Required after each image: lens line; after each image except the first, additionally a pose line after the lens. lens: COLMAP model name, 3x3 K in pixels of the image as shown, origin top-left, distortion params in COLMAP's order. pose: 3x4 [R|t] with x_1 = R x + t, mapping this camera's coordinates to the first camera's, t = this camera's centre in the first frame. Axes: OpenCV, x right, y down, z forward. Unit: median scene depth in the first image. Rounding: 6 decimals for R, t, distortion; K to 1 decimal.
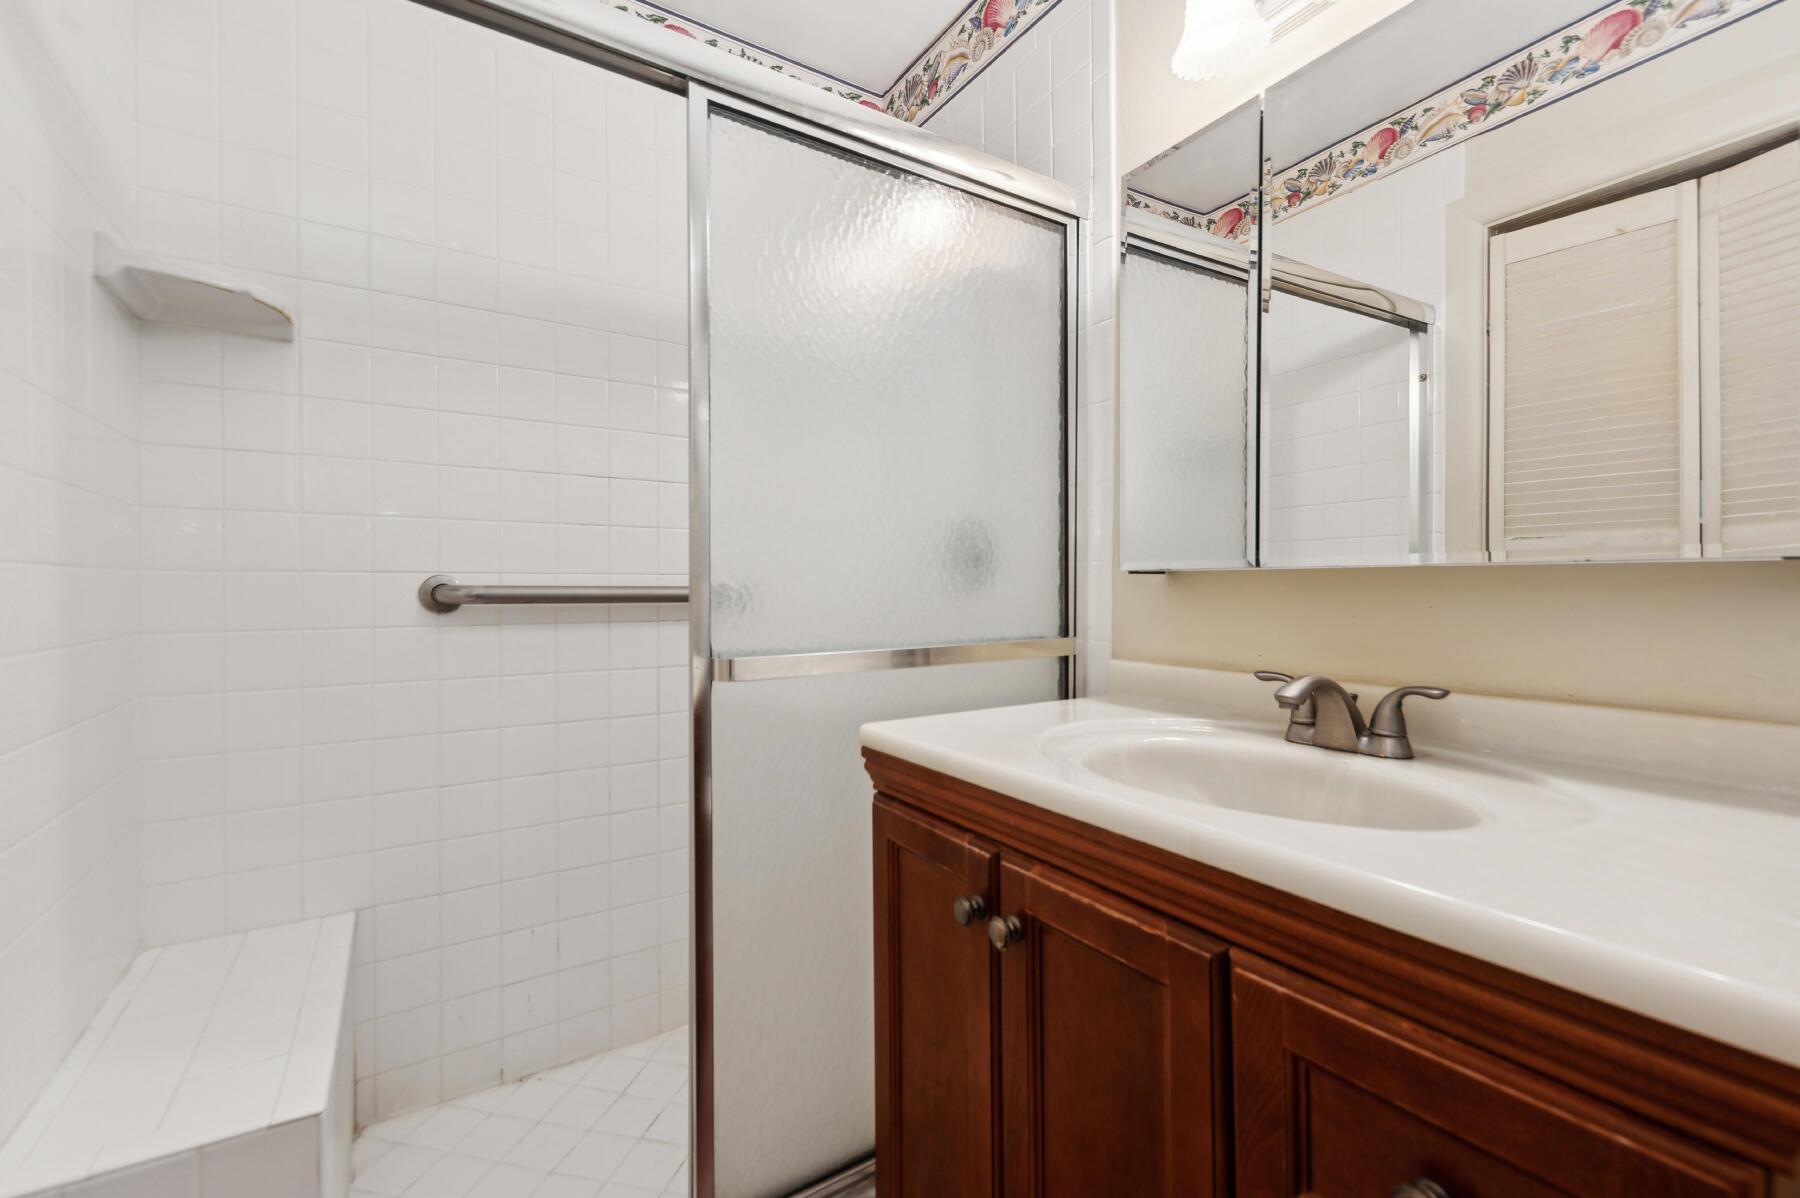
lens RADIAL K [[739.2, 0, 900.0], [0, 739.2, 599.0], [0, 0, 1]] dist [0.000253, 0.000182]
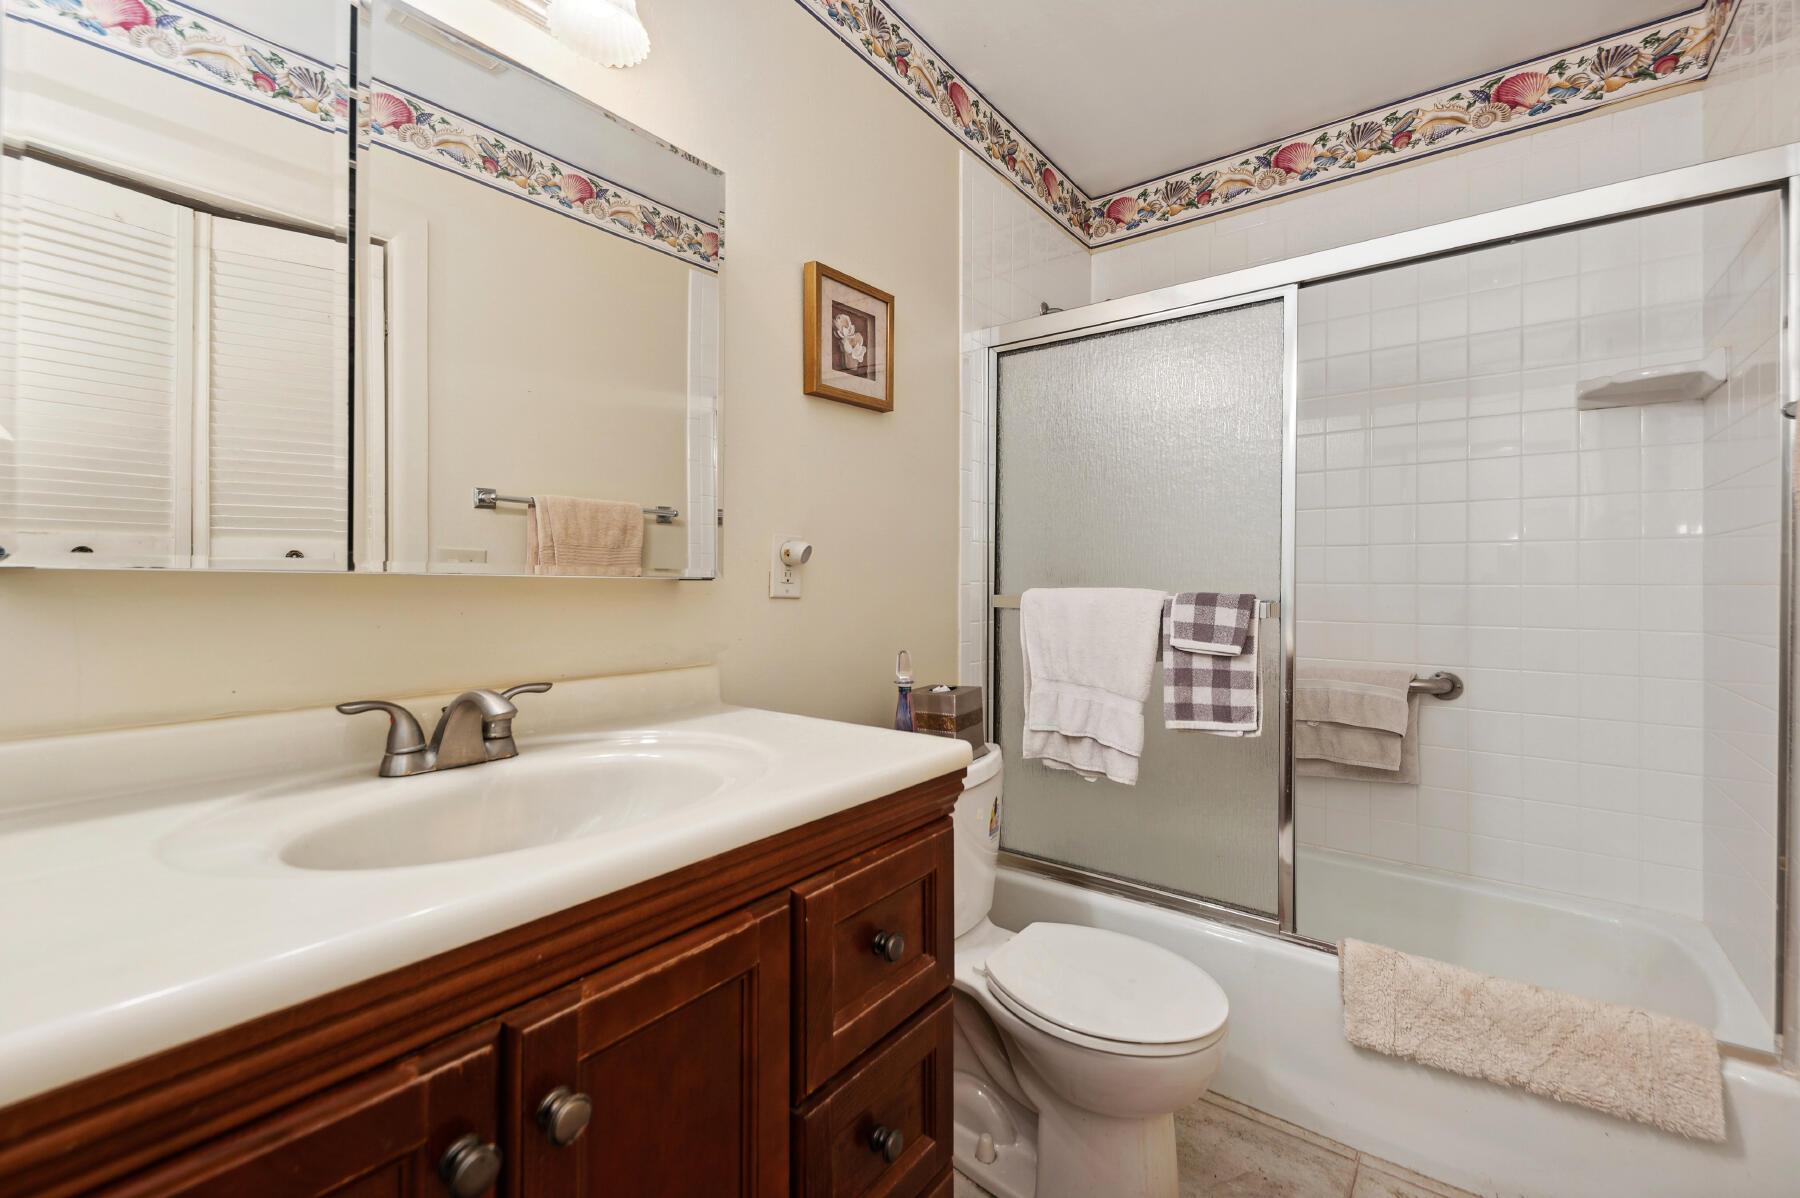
lens RADIAL K [[739.2, 0, 900.0], [0, 739.2, 599.0], [0, 0, 1]] dist [0.000253, 0.000182]
pose [[-0.326038, -0.006449, 0.945335, -0.567939], [0.019674, 0.999714, 0.013606, -0.006277], [-0.945152, 0.023035, -0.325818, 0.936758]]
